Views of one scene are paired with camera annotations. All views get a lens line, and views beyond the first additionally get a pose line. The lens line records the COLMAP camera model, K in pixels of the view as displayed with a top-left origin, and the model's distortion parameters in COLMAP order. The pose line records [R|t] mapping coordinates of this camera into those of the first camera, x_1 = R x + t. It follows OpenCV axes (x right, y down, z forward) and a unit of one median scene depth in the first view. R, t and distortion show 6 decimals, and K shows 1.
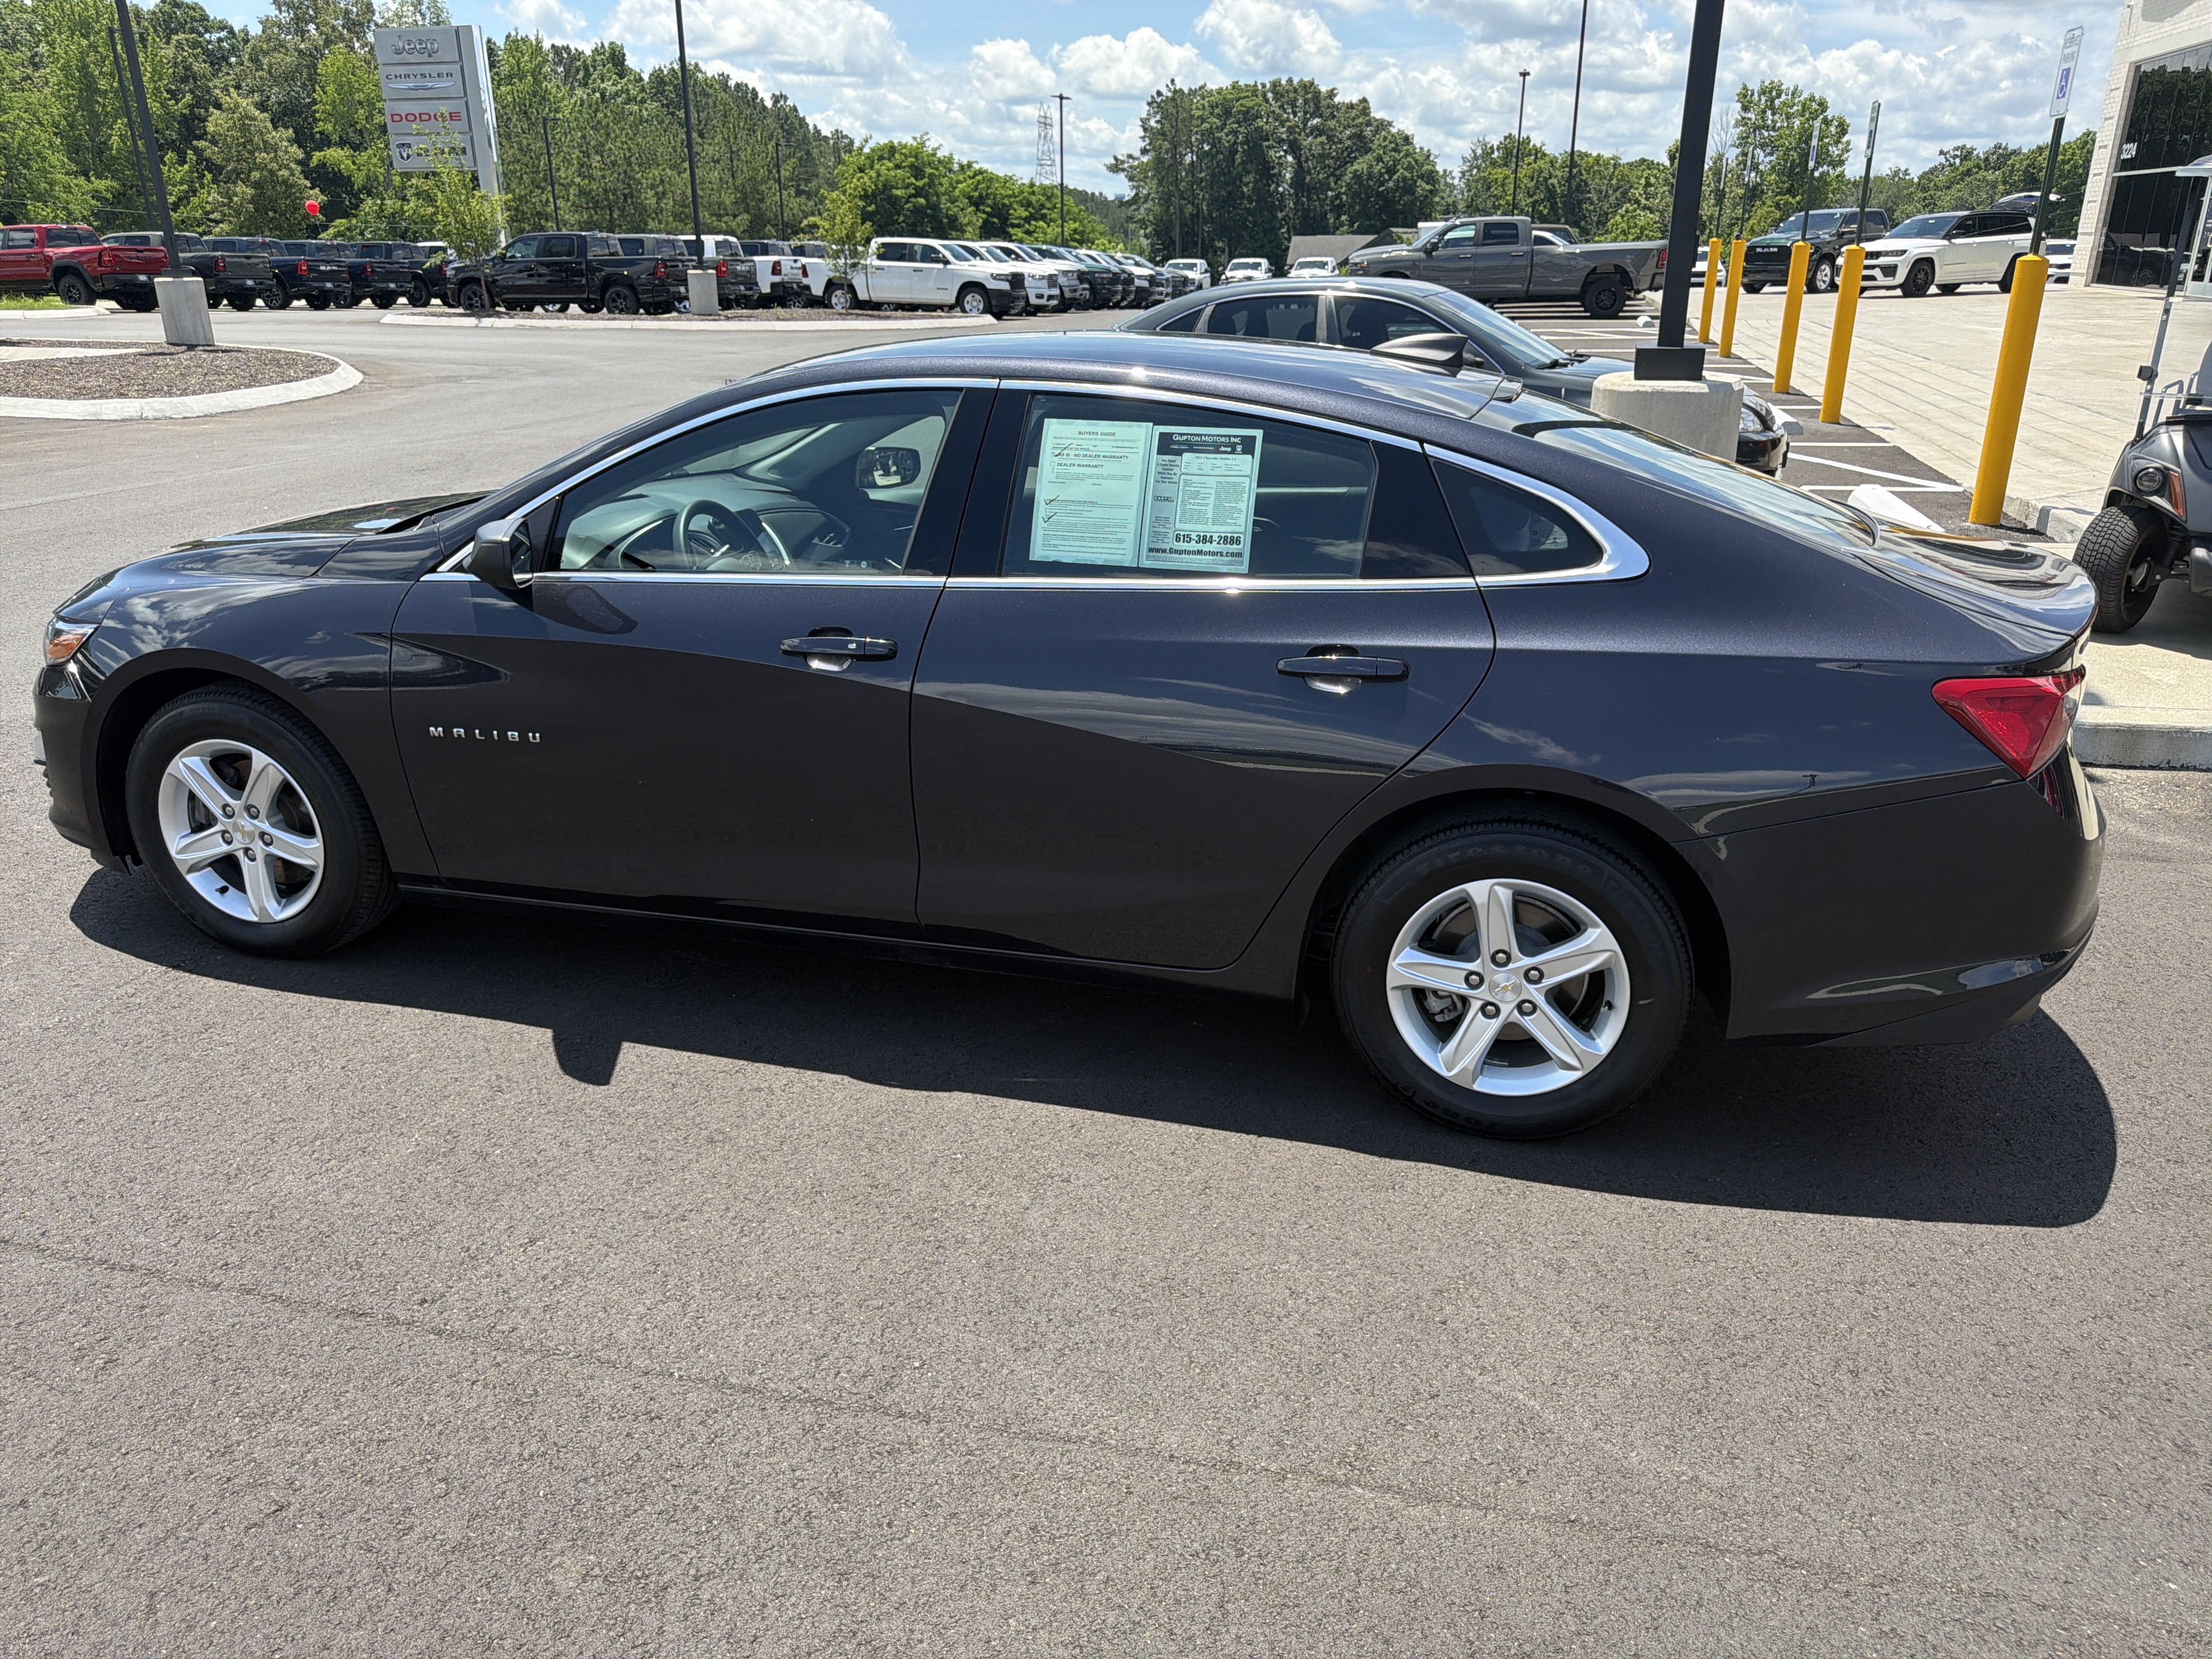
lens RADIAL K [[1584.3, 0, 1113.5], [0, 1584.3, 831.0], [0, 0, 1]] dist [0.011892, -0.014367]
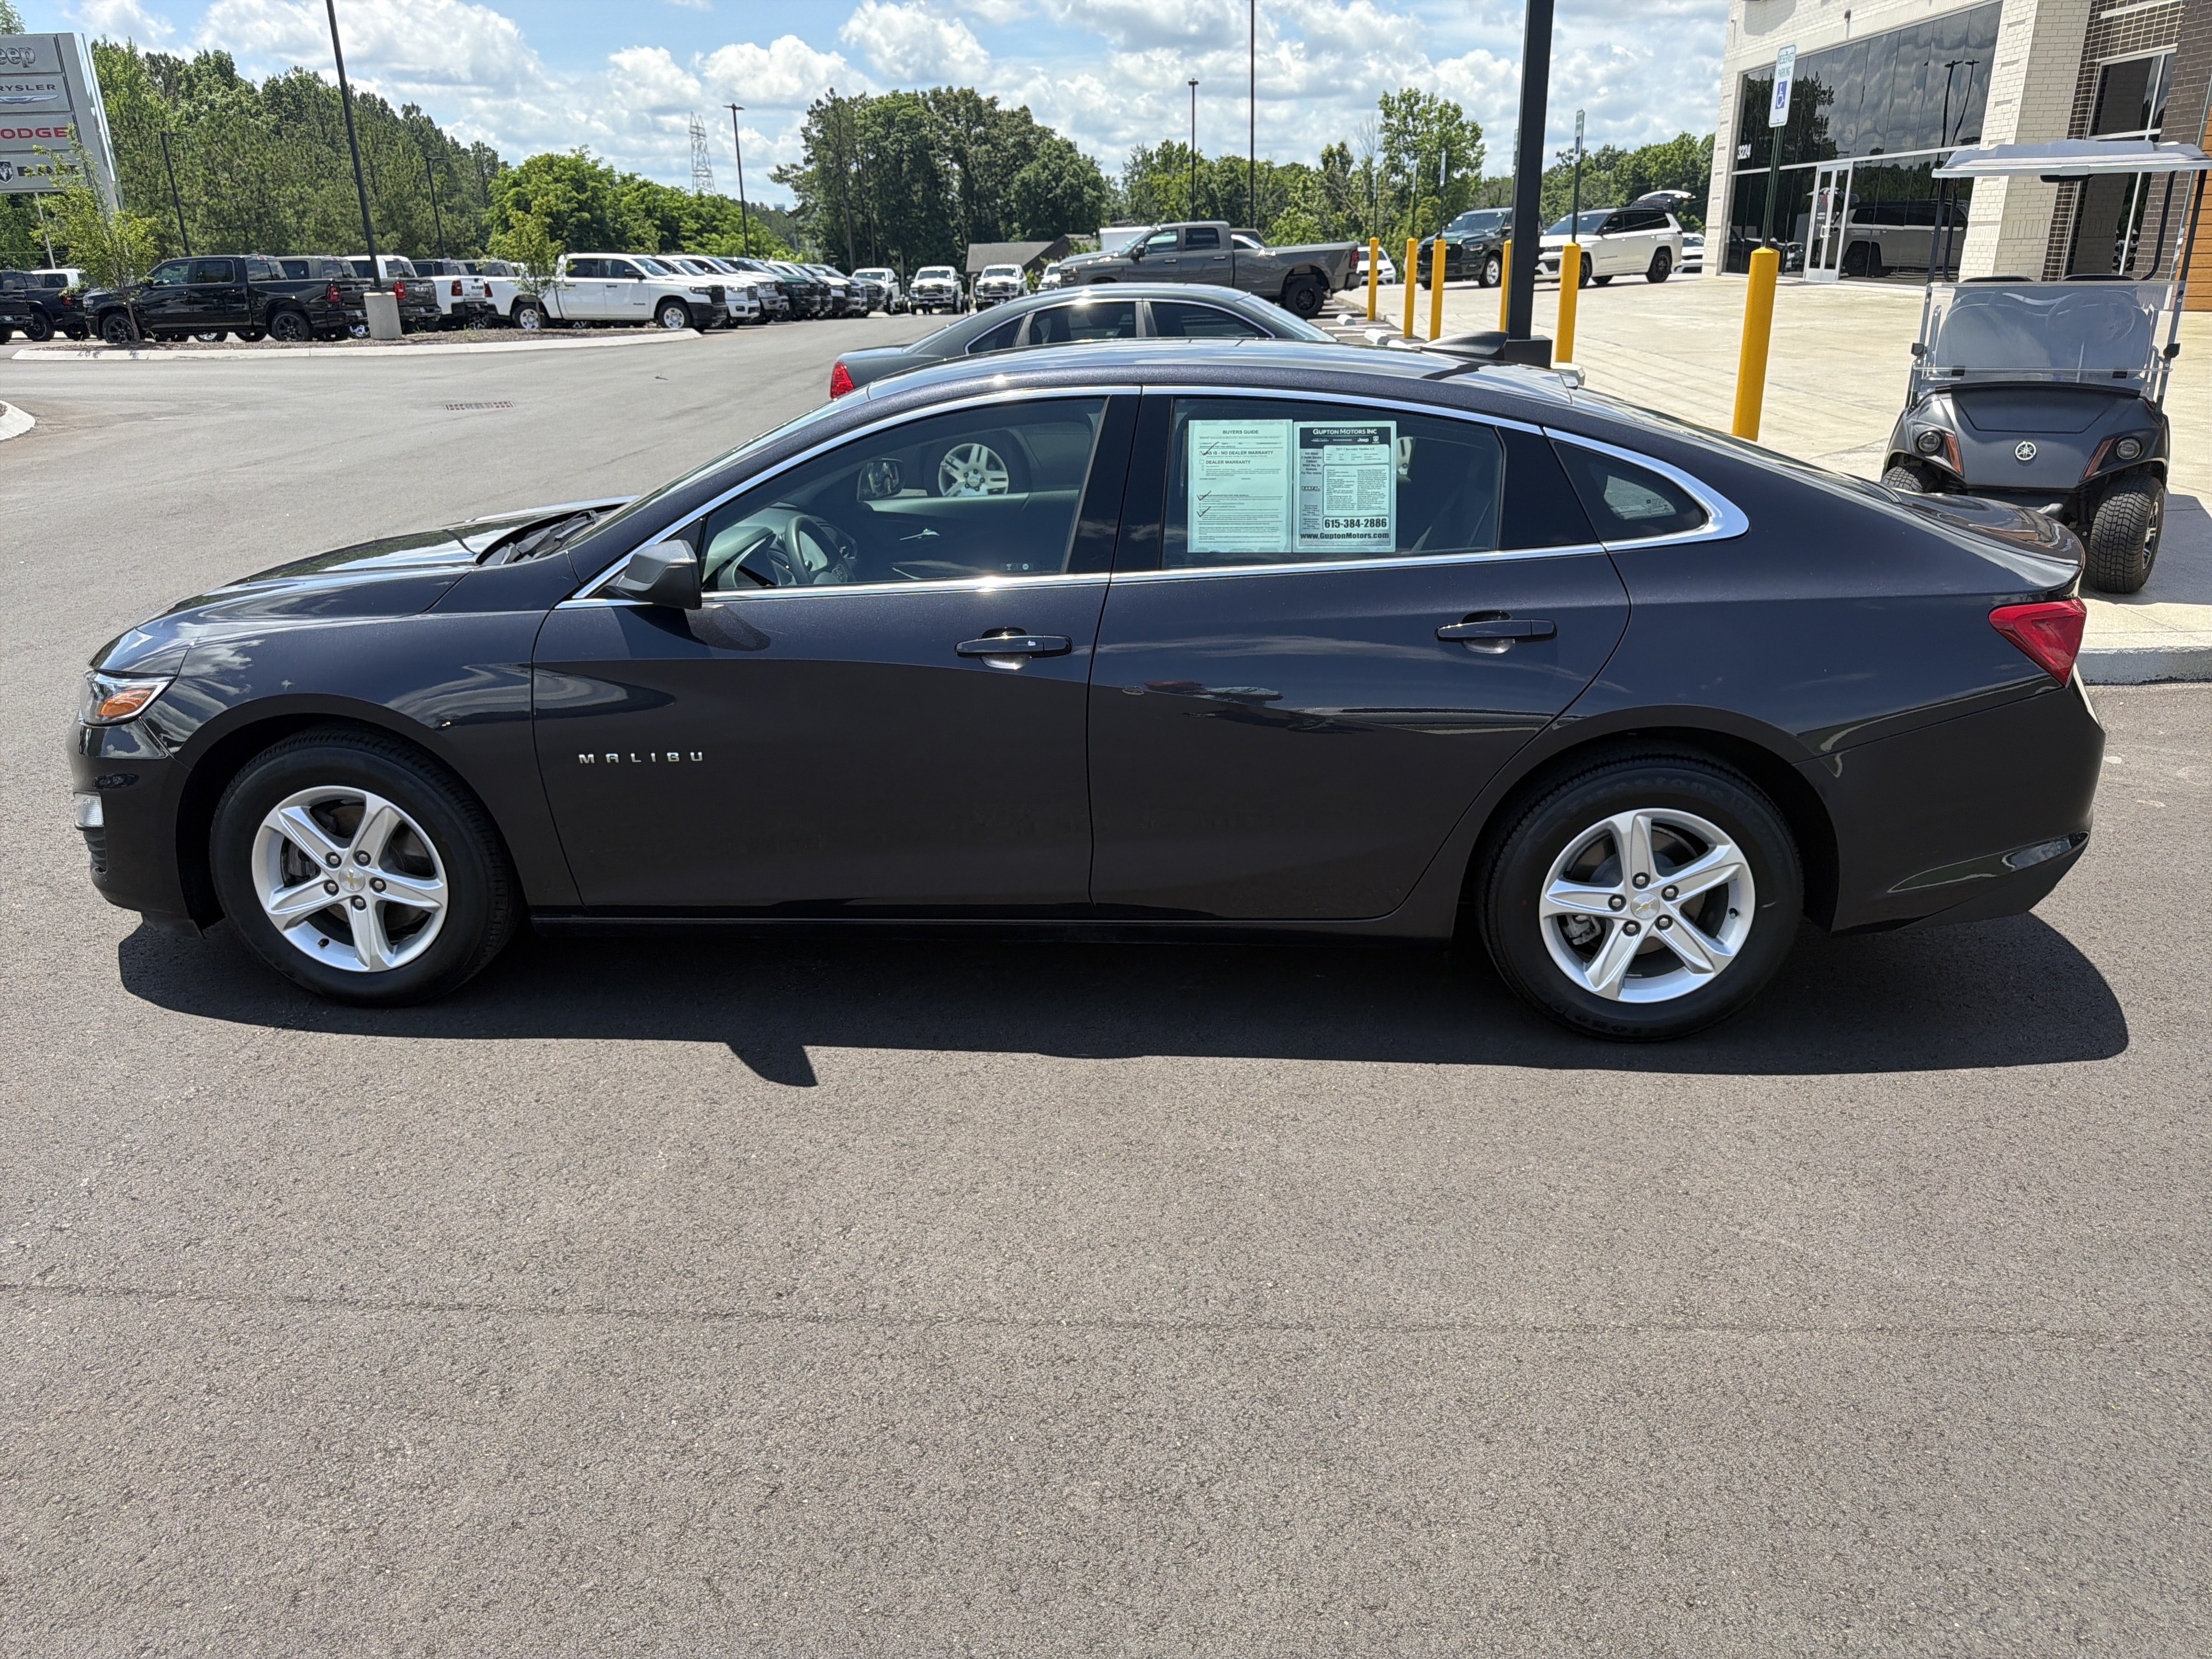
lens RADIAL K [[1584.3, 0, 1110.5], [0, 1584.3, 833.8], [0, 0, 1]] dist [0.011892, -0.014367]
pose [[0.980629, -0.085558, 0.176202, -0.021440], [0.086071, 0.996278, 0.004741, 0.000639], [-0.175952, 0.010517, 0.984343, -0.002995]]
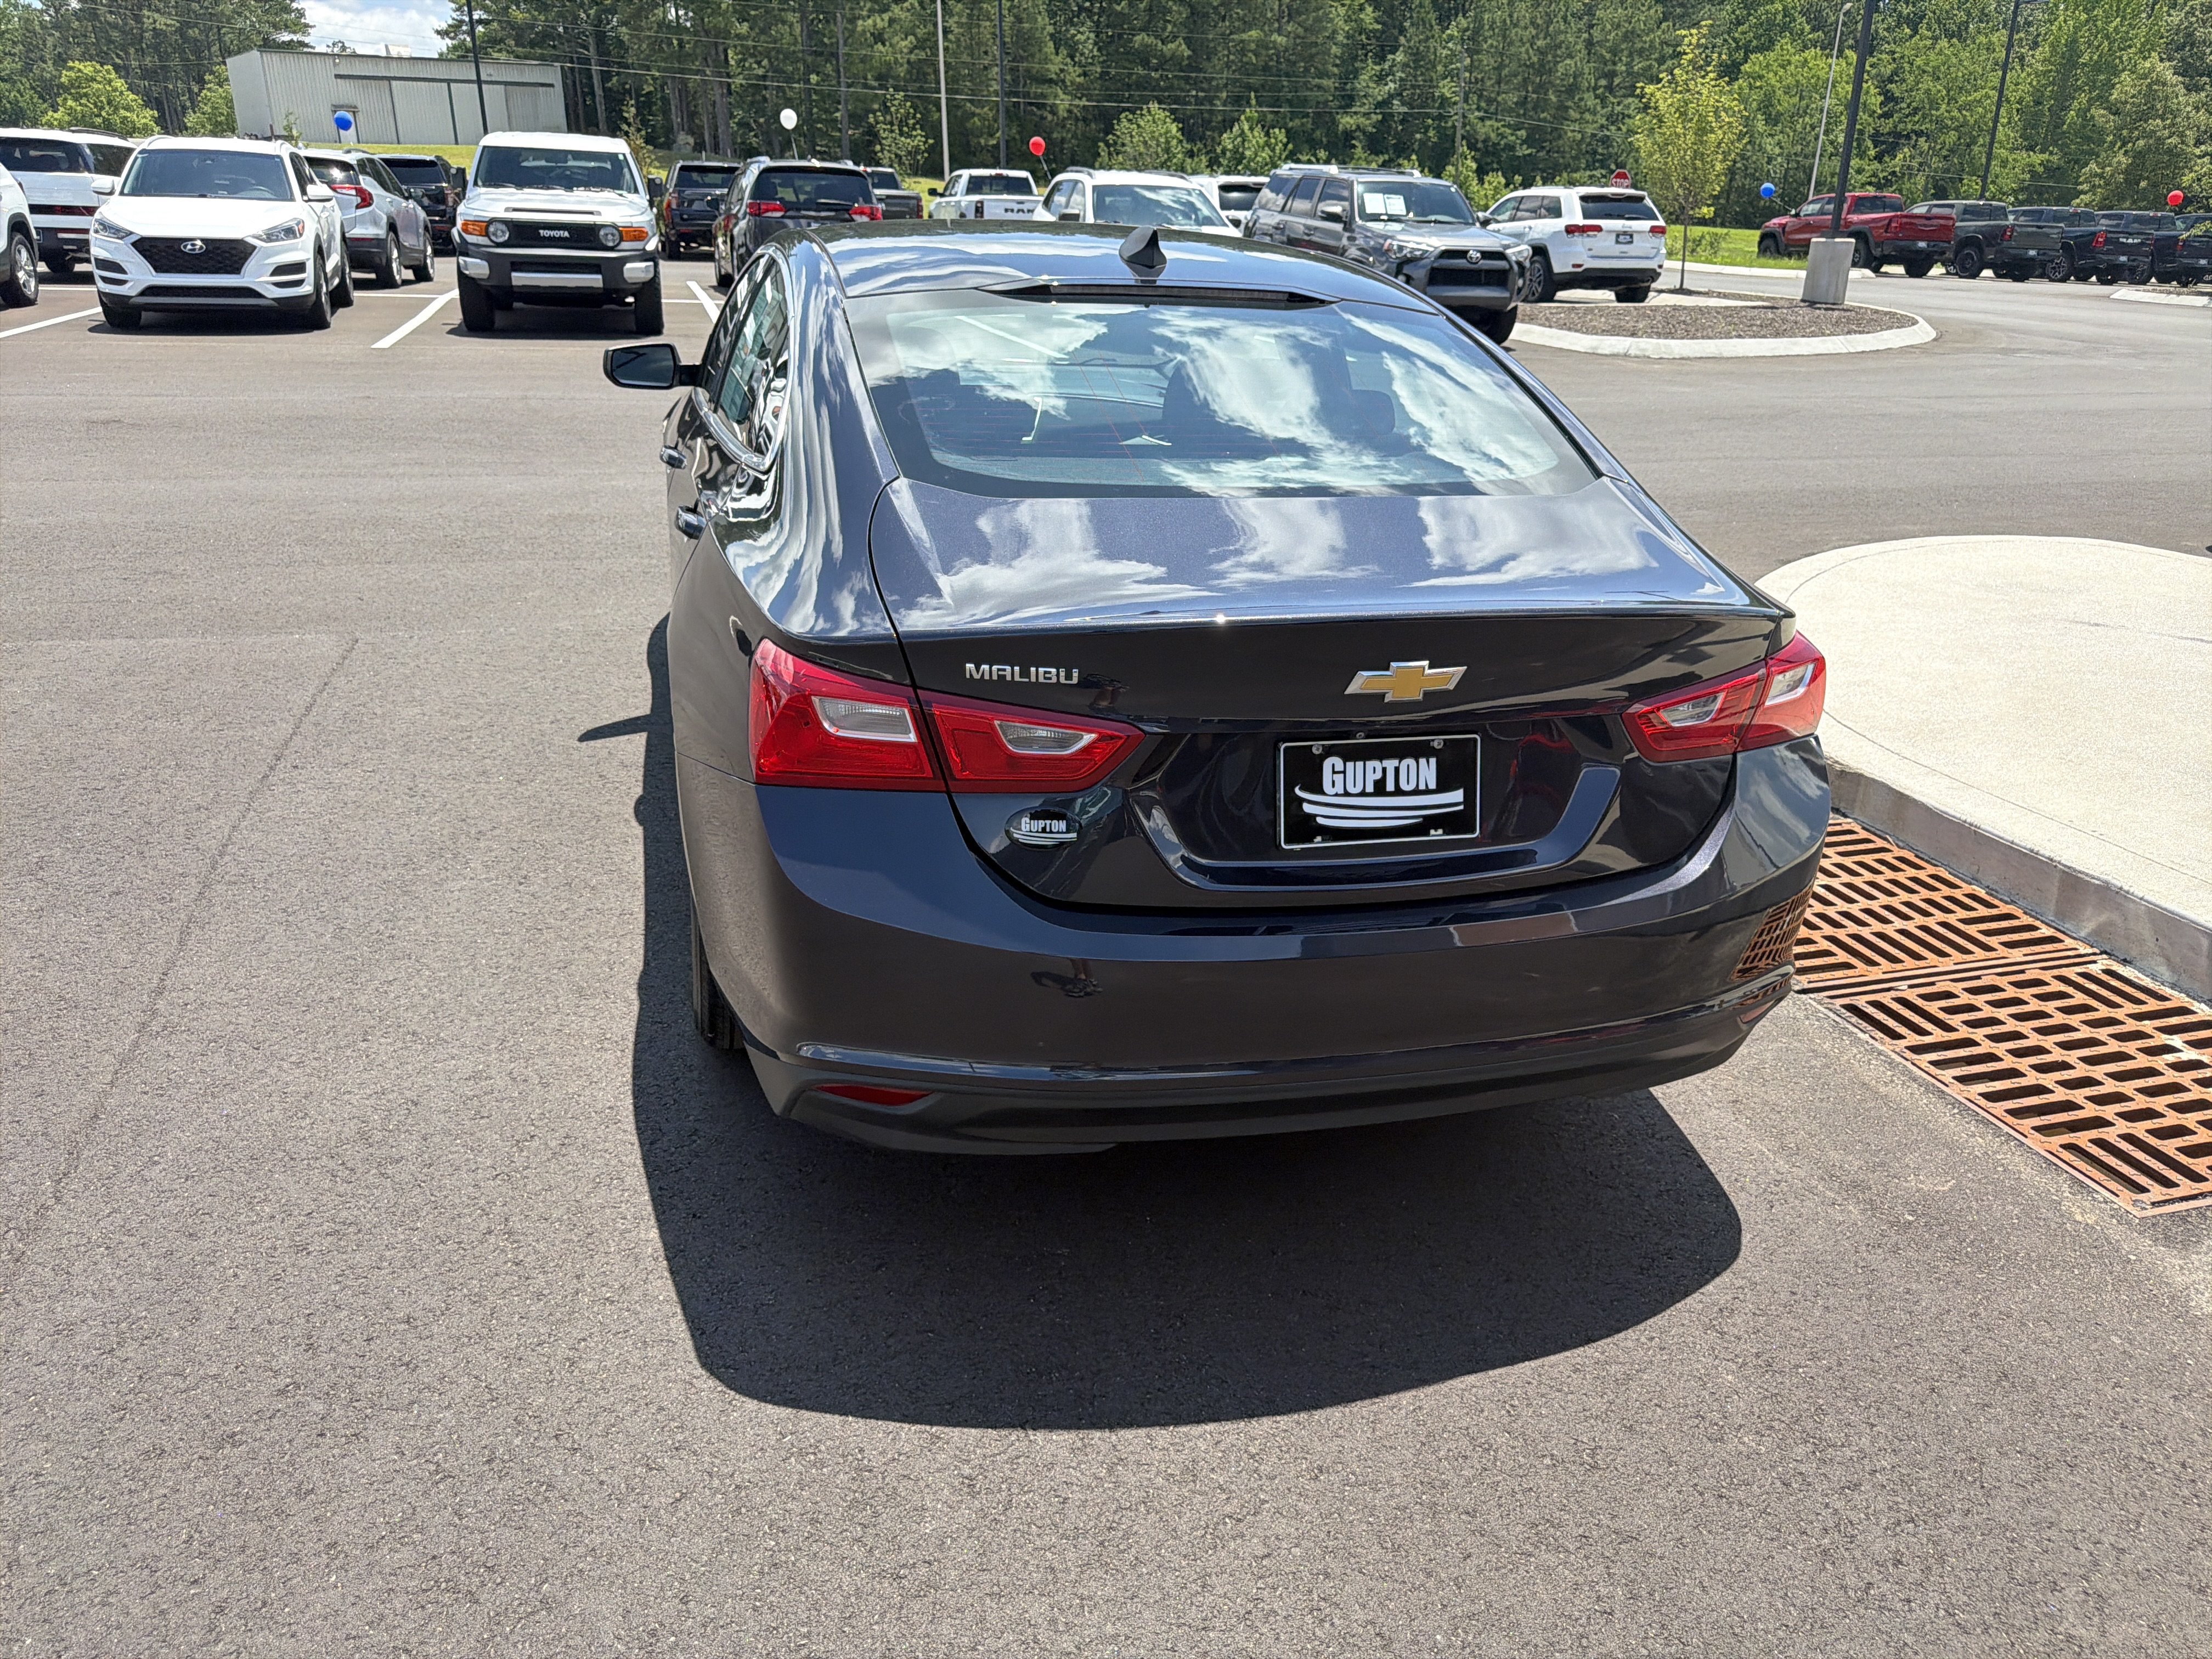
lens RADIAL K [[1584.3, 0, 1112.9], [0, 1584.3, 828.1], [0, 0, 1]] dist [0.011892, -0.014367]
pose [[0.492329, 0.322012, -0.808653, 0.077992], [-0.312856, 0.932429, 0.180826, -0.012375], [0.812240, 0.163966, 0.559805, 0.043564]]
